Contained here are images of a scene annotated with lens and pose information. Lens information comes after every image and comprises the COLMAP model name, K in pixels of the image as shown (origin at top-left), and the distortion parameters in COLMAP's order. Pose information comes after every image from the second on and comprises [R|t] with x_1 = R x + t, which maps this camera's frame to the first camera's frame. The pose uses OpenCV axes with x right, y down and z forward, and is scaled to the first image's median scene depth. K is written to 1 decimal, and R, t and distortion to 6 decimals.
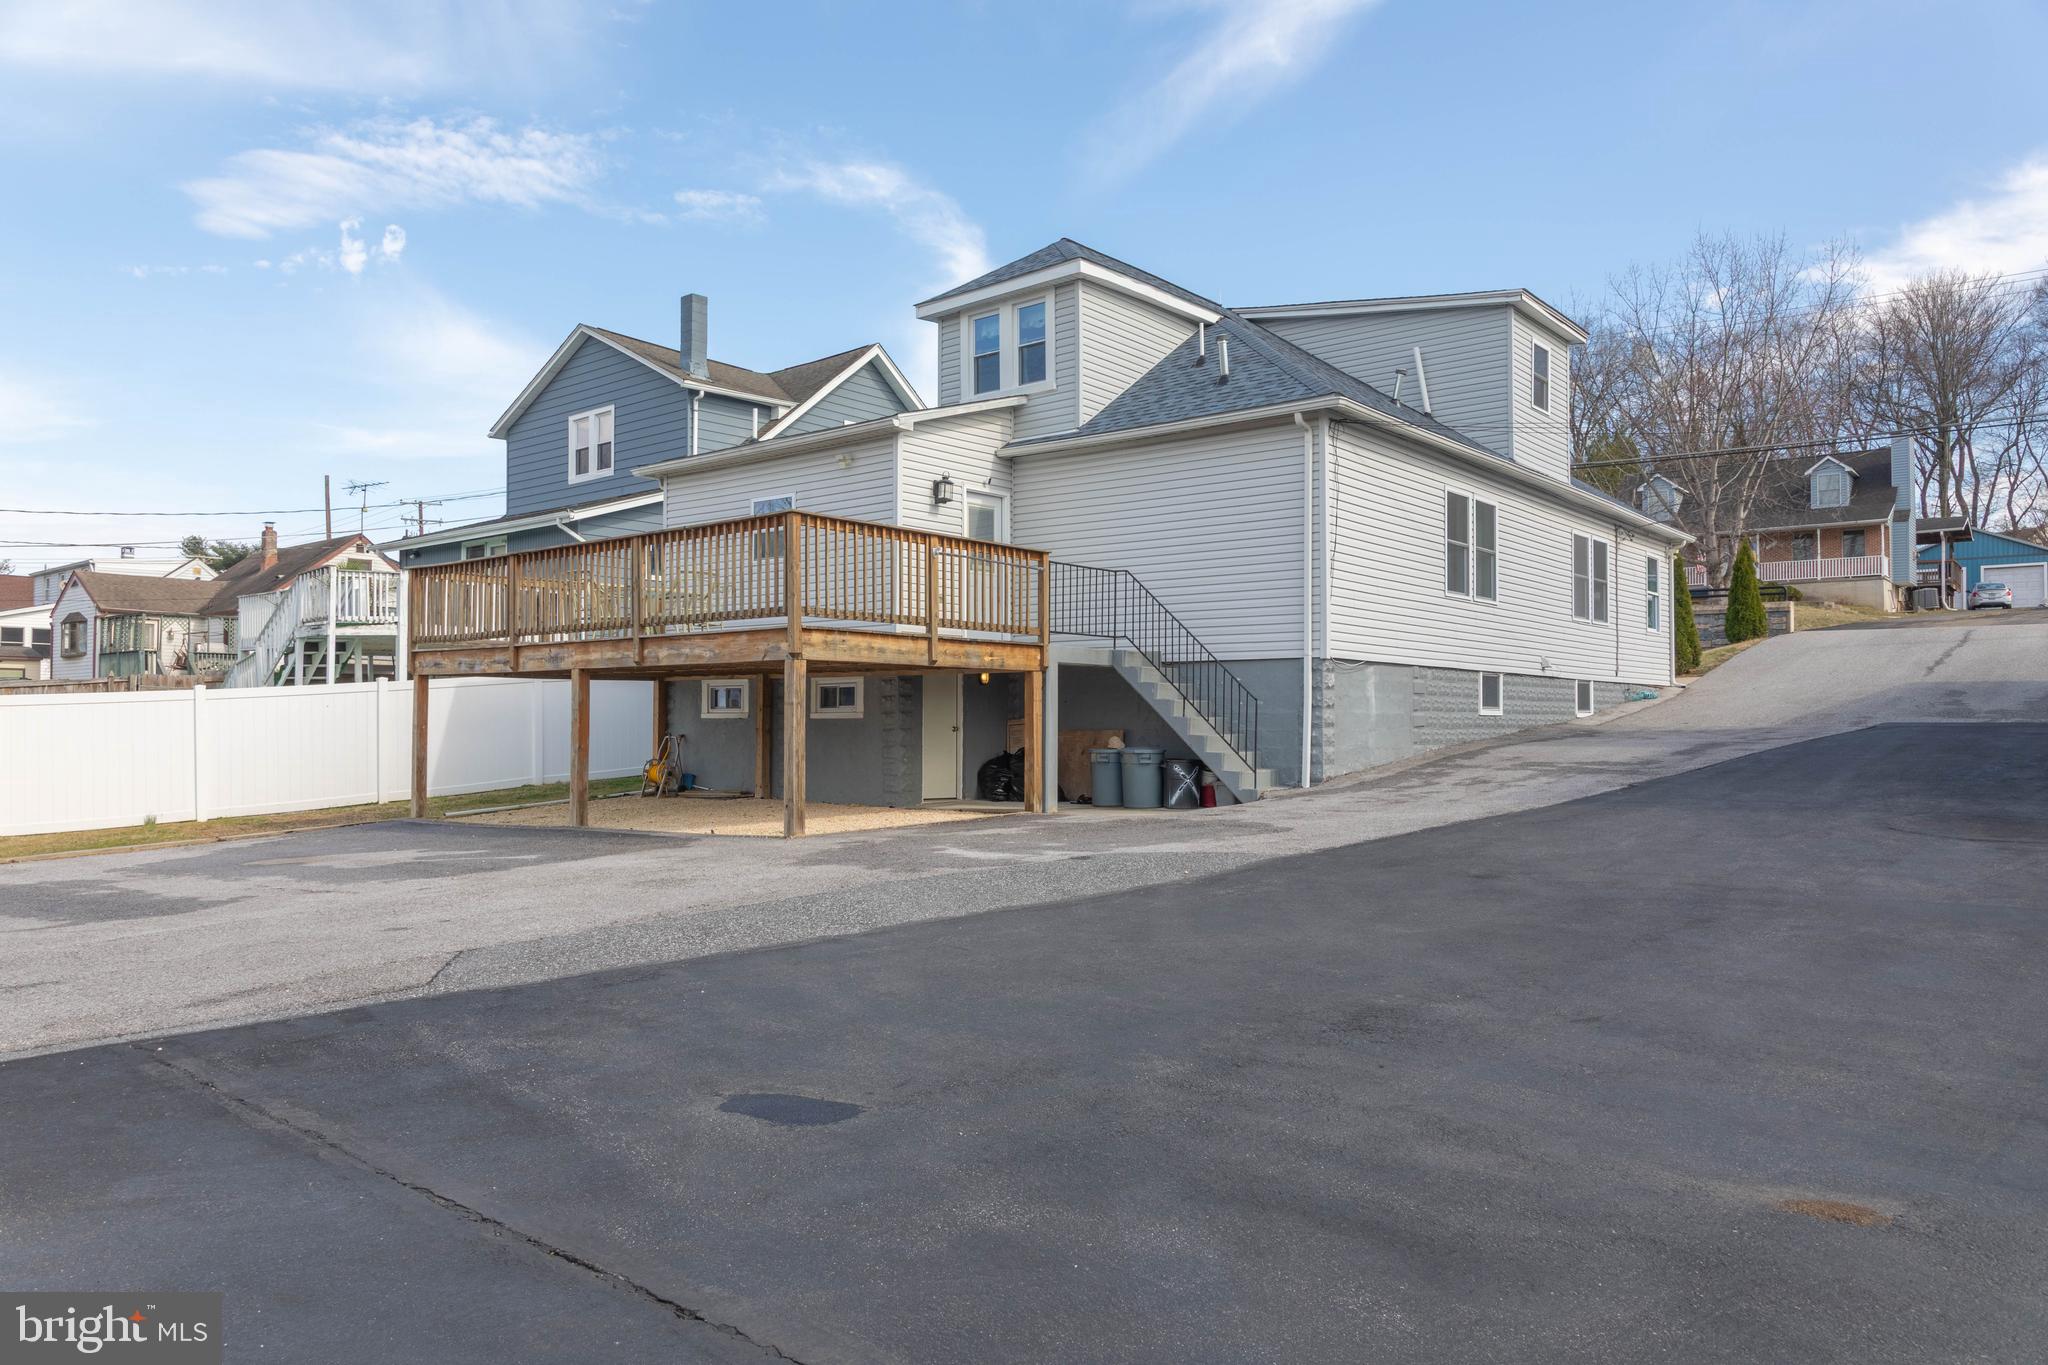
lens RADIAL K [[1450.4, 0, 1025.8], [0, 1450.4, 687.1], [0, 0, 1]] dist [-0.012491, 0.014475]
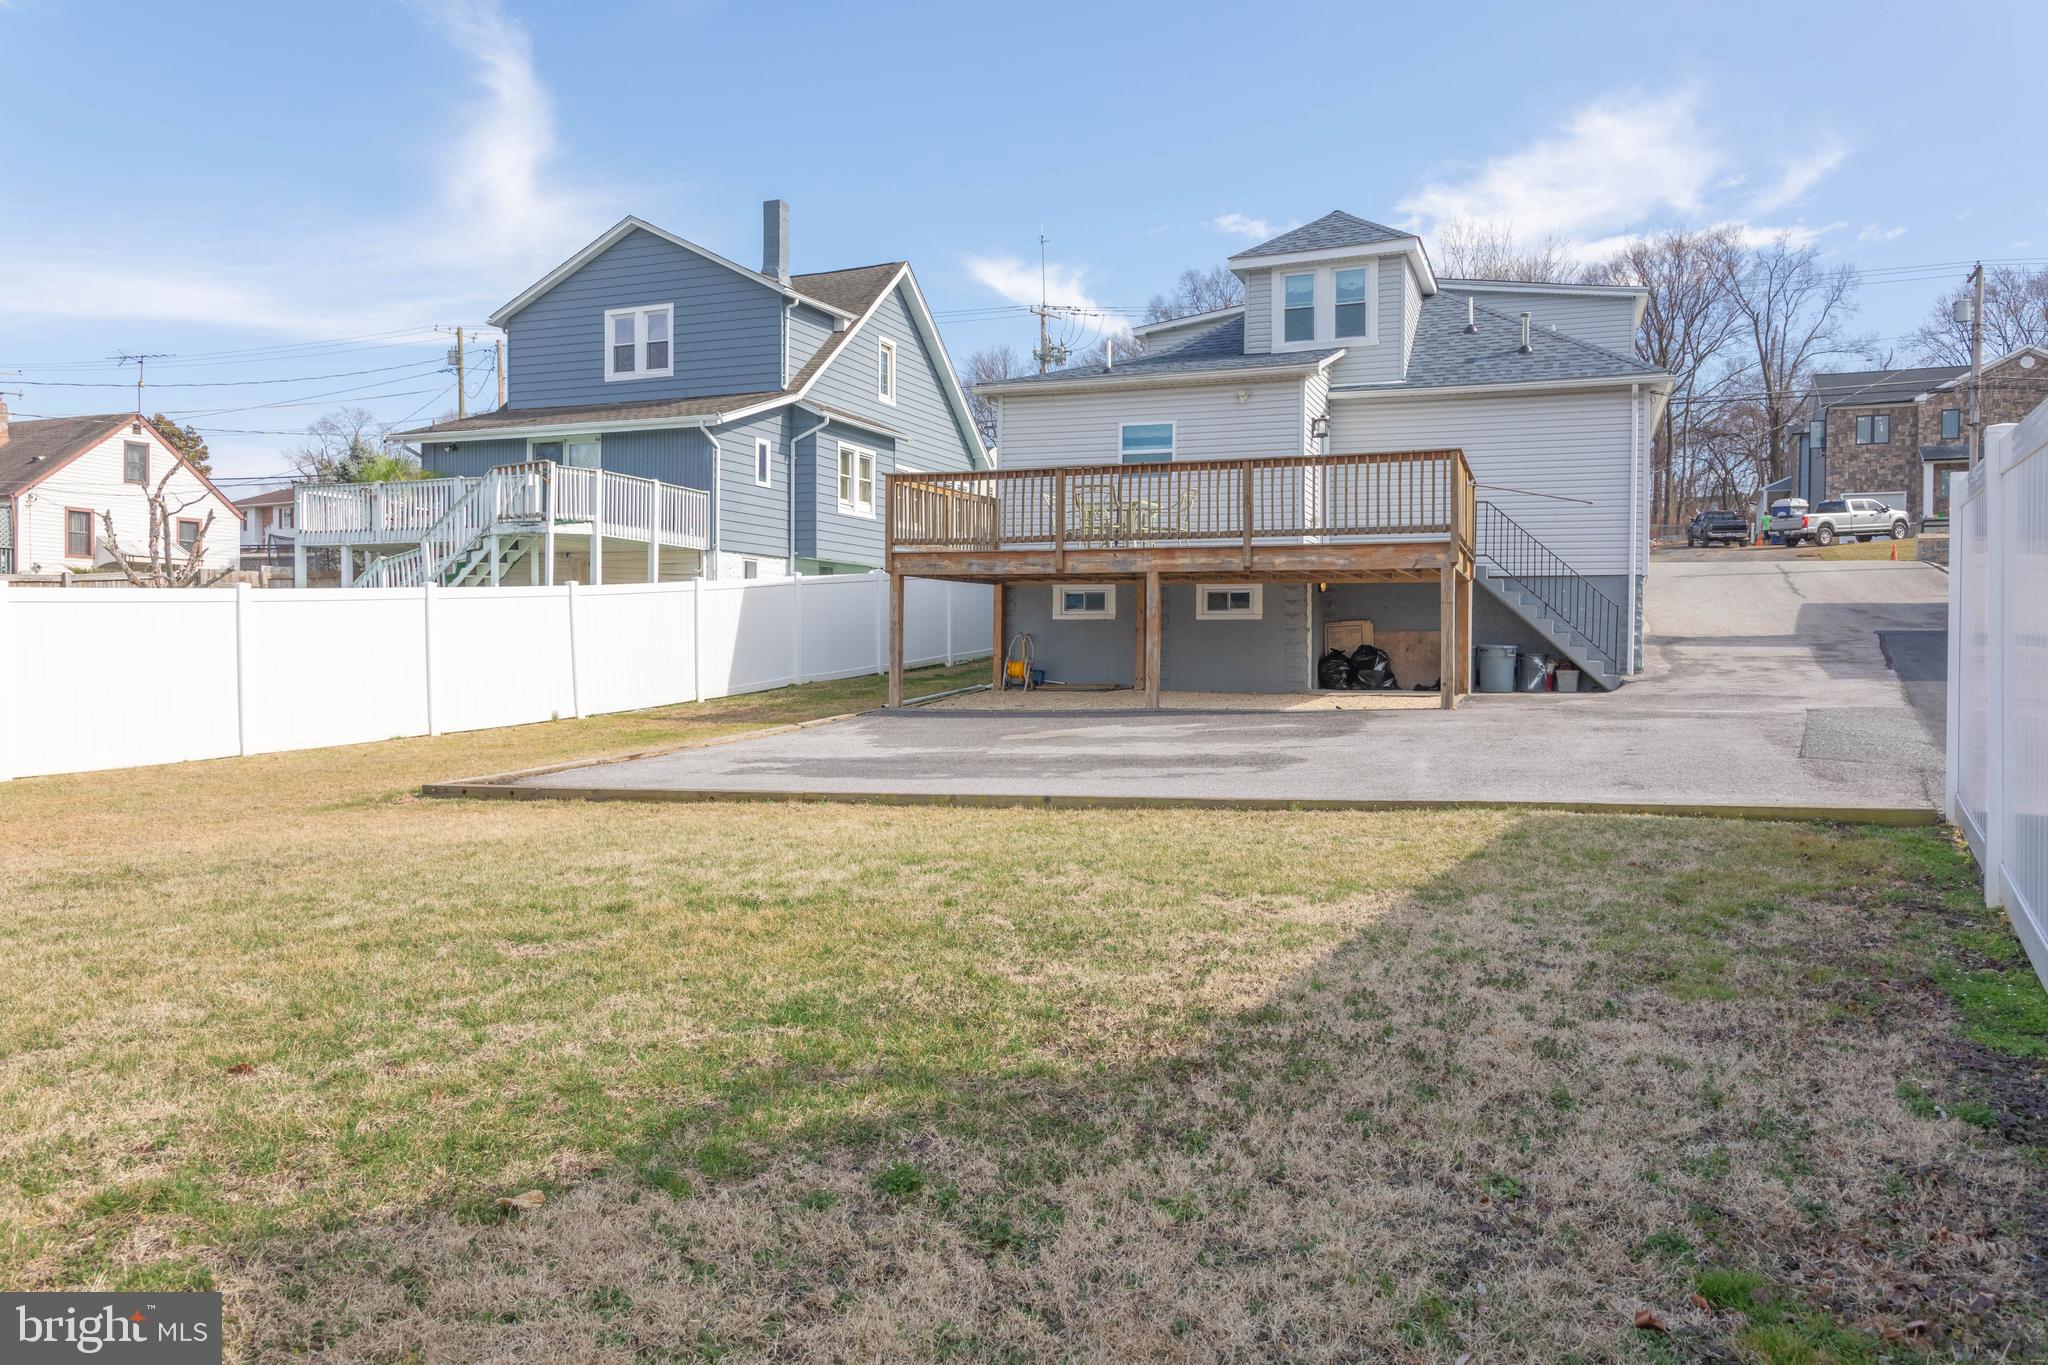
lens RADIAL K [[1450.4, 0, 1038.0], [0, 1450.4, 681.7], [0, 0, 1]] dist [-0.012491, 0.014475]
pose [[0.938170, -0.006889, 0.346106, -0.629014], [-0.011678, 0.998603, 0.051531, 0.012518], [-0.345977, -0.052386, 0.936779, -0.031651]]
